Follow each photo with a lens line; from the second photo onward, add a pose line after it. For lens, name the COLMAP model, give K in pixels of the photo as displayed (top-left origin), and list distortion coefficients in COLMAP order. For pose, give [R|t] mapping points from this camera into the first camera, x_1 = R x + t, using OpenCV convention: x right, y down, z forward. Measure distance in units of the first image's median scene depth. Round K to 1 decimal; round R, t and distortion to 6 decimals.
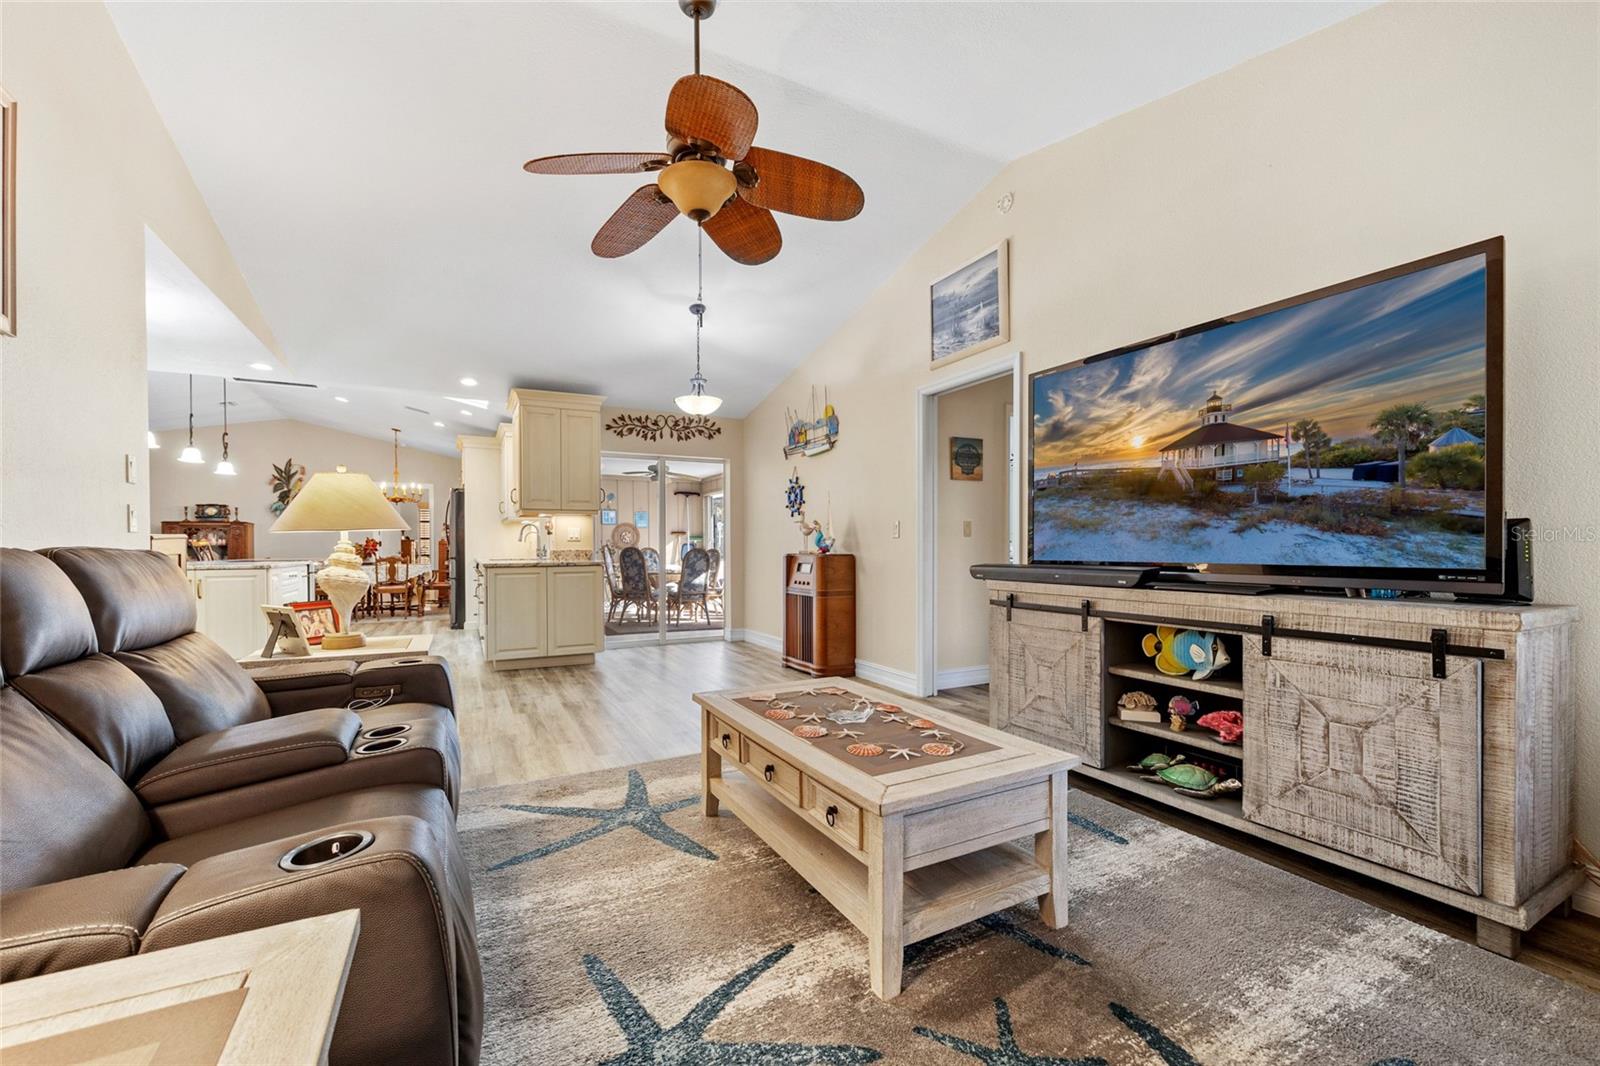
lens RADIAL K [[648.0, 0, 803.4], [0, 648.0, 551.0], [0, 0, 1]] dist [-0.005228, 0.001719]
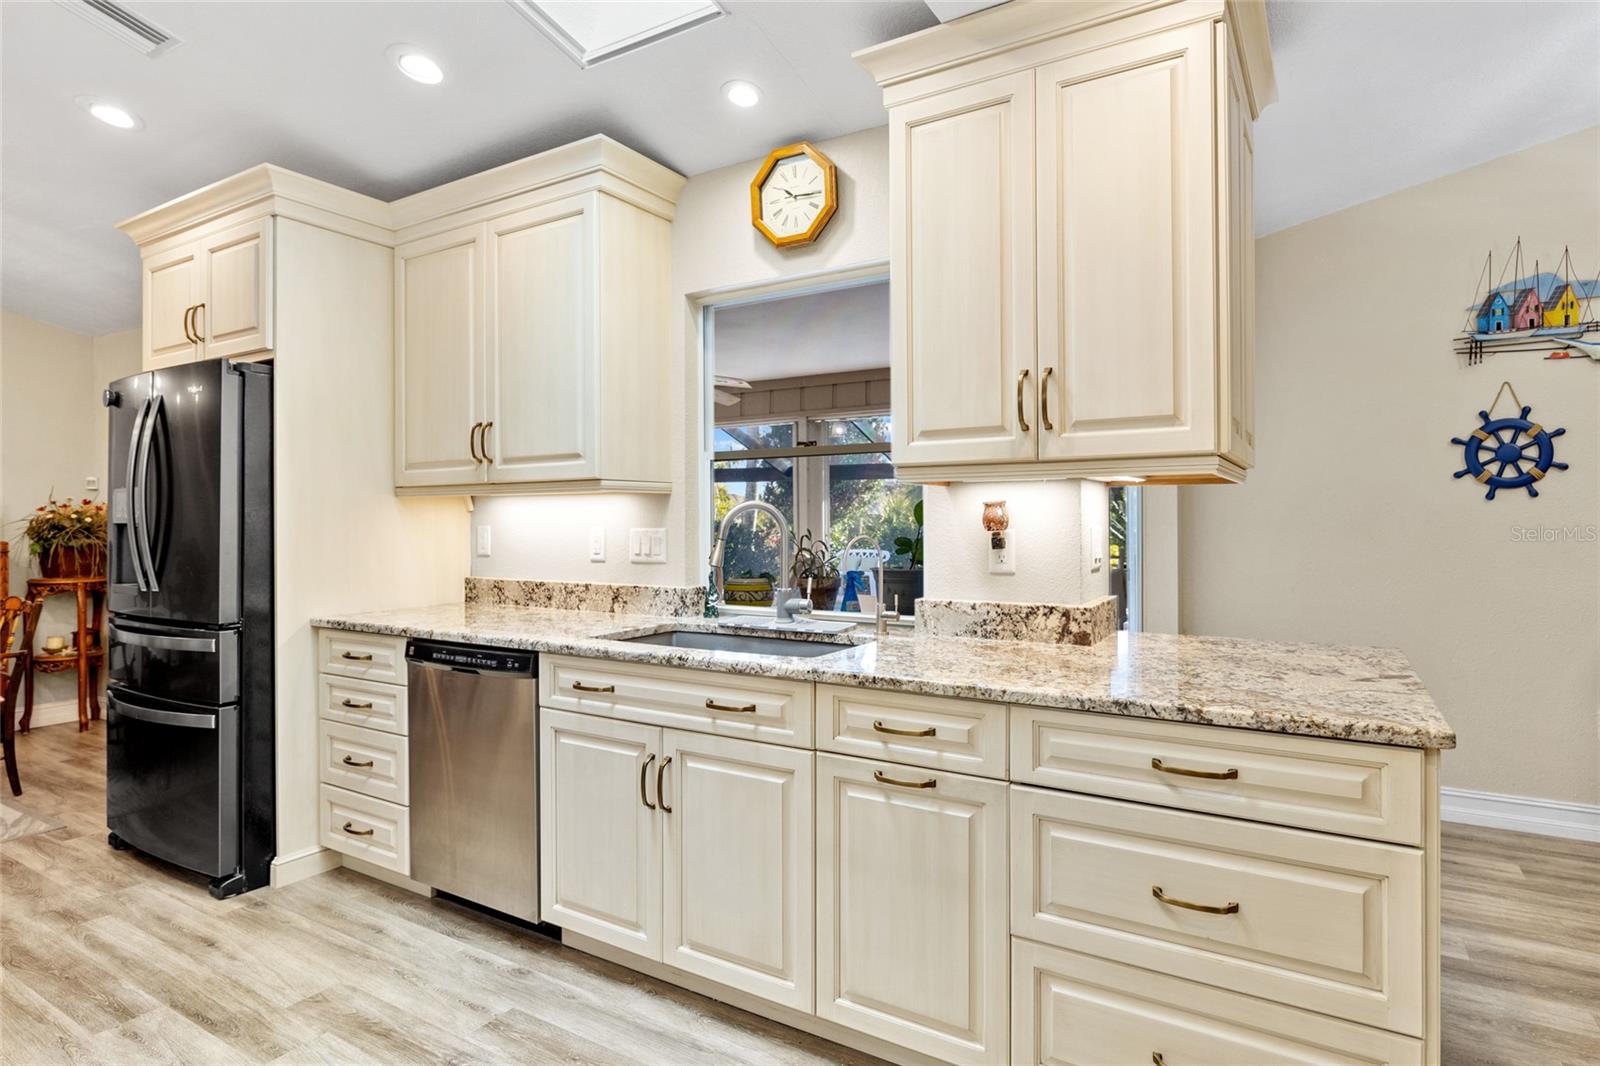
lens RADIAL K [[839.6, 0, 832.1], [0, 839.6, 517.9], [0, 0, 1]] dist [-0.008825, 0.000397]
pose [[0.849403, 0.001926, 0.527741, -0.740583], [0.004885, 0.999922, -0.011512, -0.040132], [-0.527722, 0.012356, 0.849327, 0.842964]]
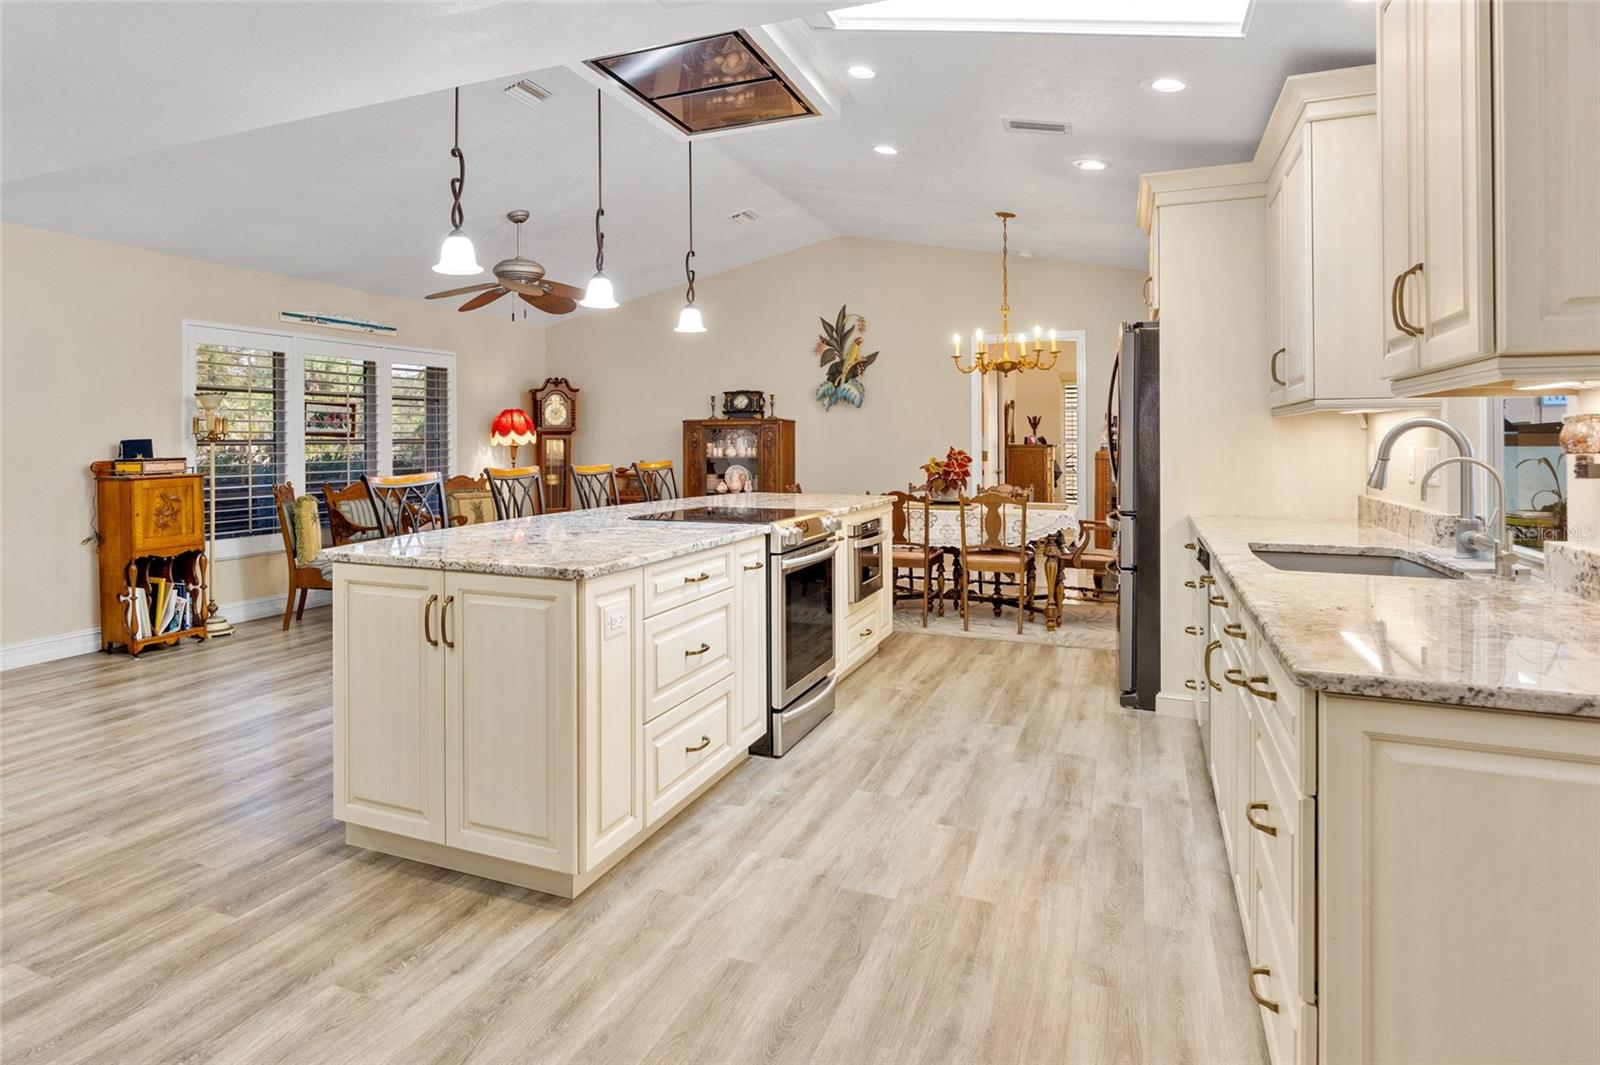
lens RADIAL K [[973.6, 0, 642.9], [0, 973.6, 437.1], [0, 0, 1]] dist [-0.007358, 0.002189]
pose [[0.576717, 0.000794, -0.816943, -0.361547], [-0.007400, 0.999964, -0.004252, -0.040301], [0.816910, 0.008497, 0.576702, 0.664089]]
